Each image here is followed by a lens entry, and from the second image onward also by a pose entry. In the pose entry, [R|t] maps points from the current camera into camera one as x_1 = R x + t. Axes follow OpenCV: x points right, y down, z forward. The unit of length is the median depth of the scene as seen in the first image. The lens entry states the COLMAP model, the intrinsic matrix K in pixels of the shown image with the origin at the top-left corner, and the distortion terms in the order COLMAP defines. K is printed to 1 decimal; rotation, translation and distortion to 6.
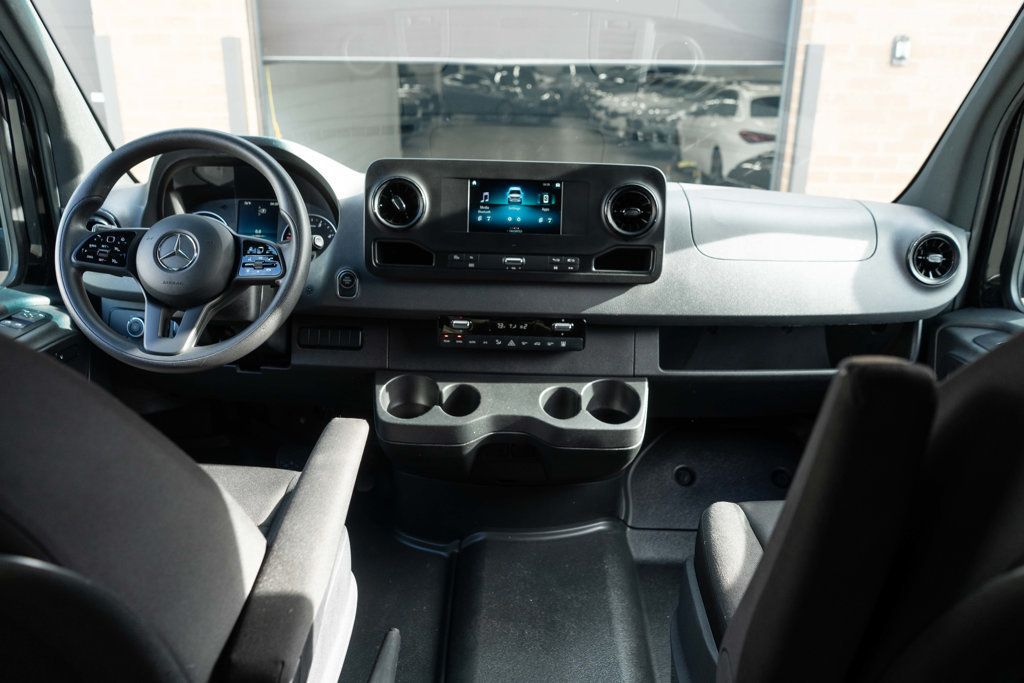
lens RADIAL K [[786.7, 0, 512.5], [0, 786.7, 343.5], [0, 0, 1]] dist [-0.018887, 0.000354]
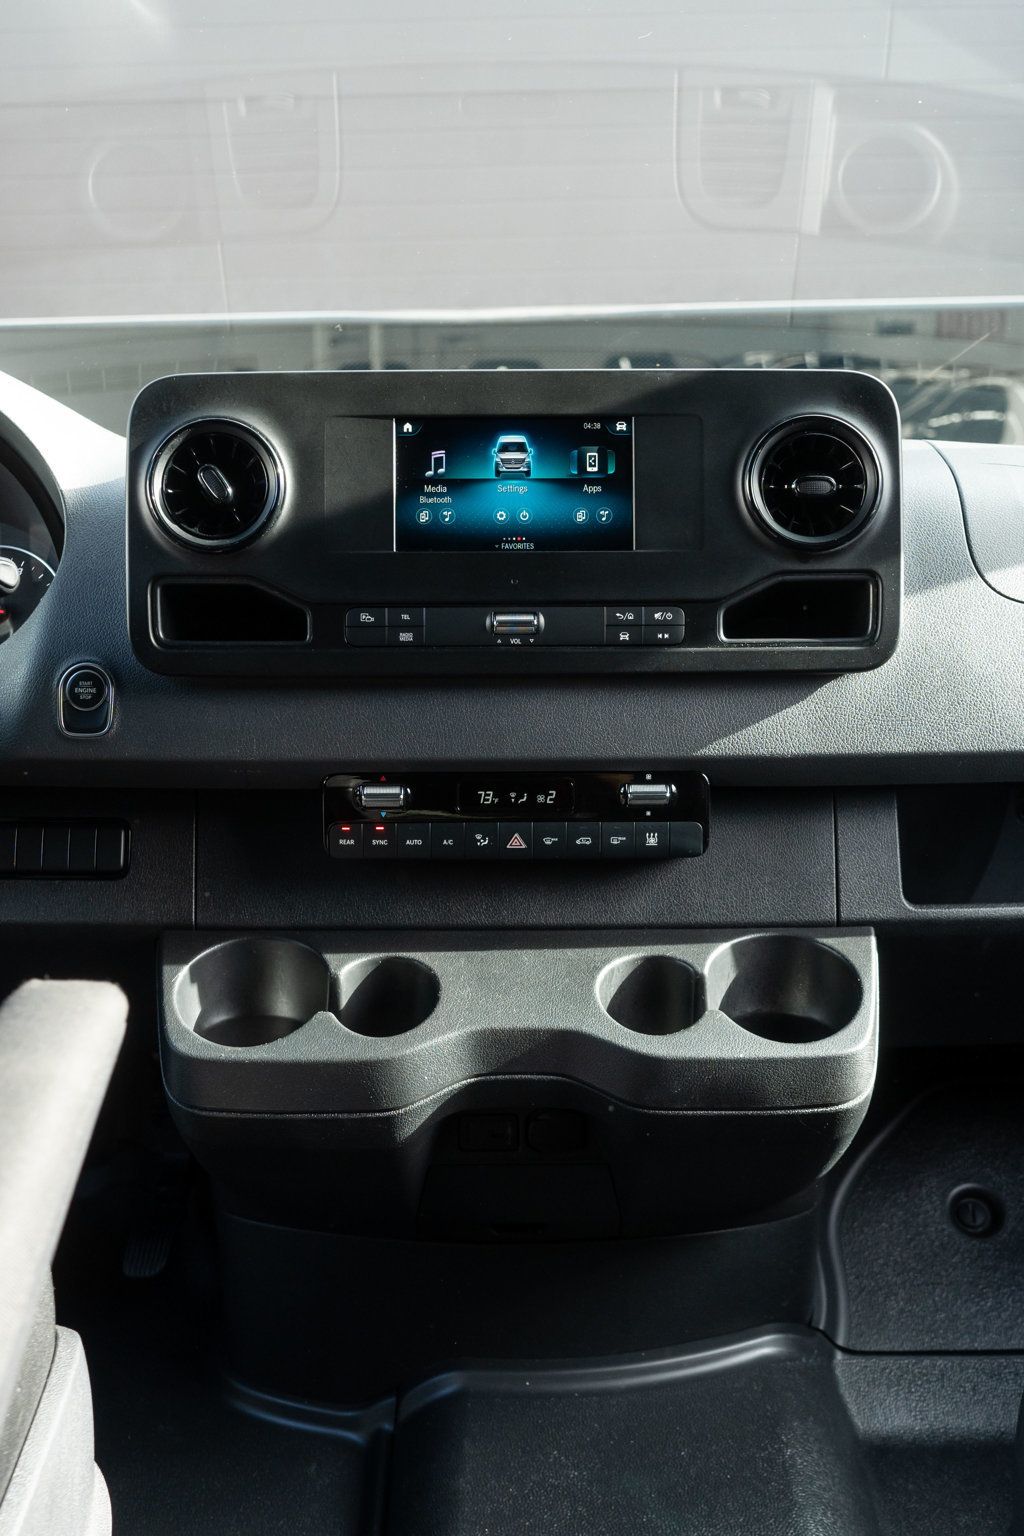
lens RADIAL K [[1815.4, 0, 510.5], [0, 1815.4, 769.3], [0, 0, 1]] dist [-0.022245, 0.000000]
pose [[0.999449, -0.032963, 0.003921, -0.006349], [0.033194, 0.991344, -0.127021, 0.076706], [0.000300, 0.127081, 0.991892, 0.120525]]
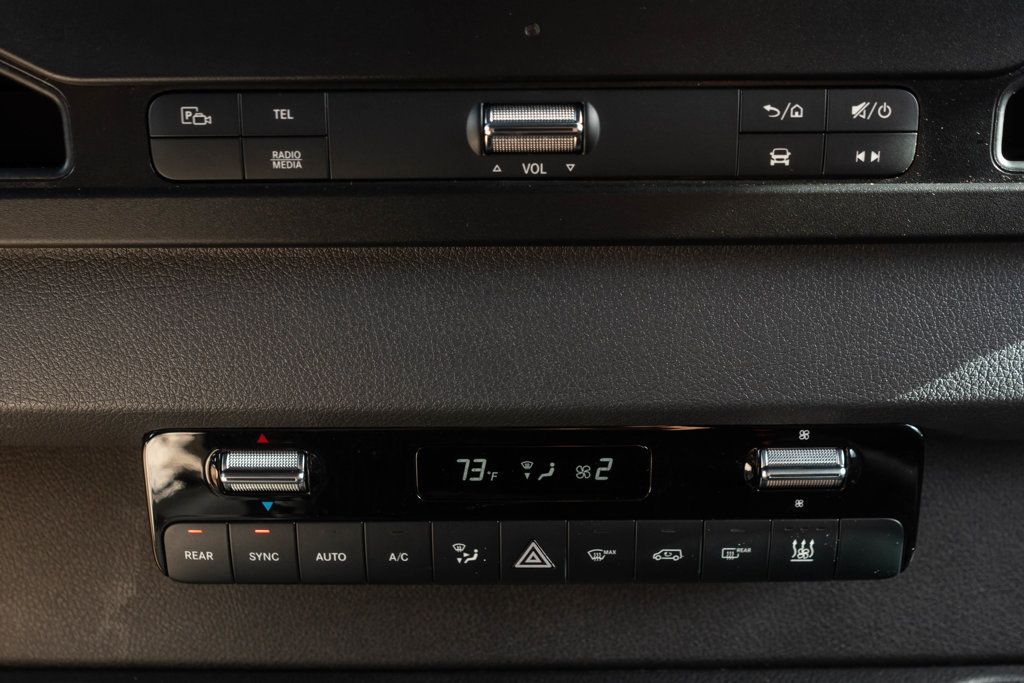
lens RADIAL K [[1210.3, 0, 515.9], [0, 1210.3, 336.6], [0, 0, 1]] dist [-0.022245, 0.000000]
pose [[0.999354, -0.035925, -0.001193, -0.003361], [0.035914, 0.996561, 0.074679, -0.076364], [-0.001494, -0.074673, 0.997207, 0.709161]]
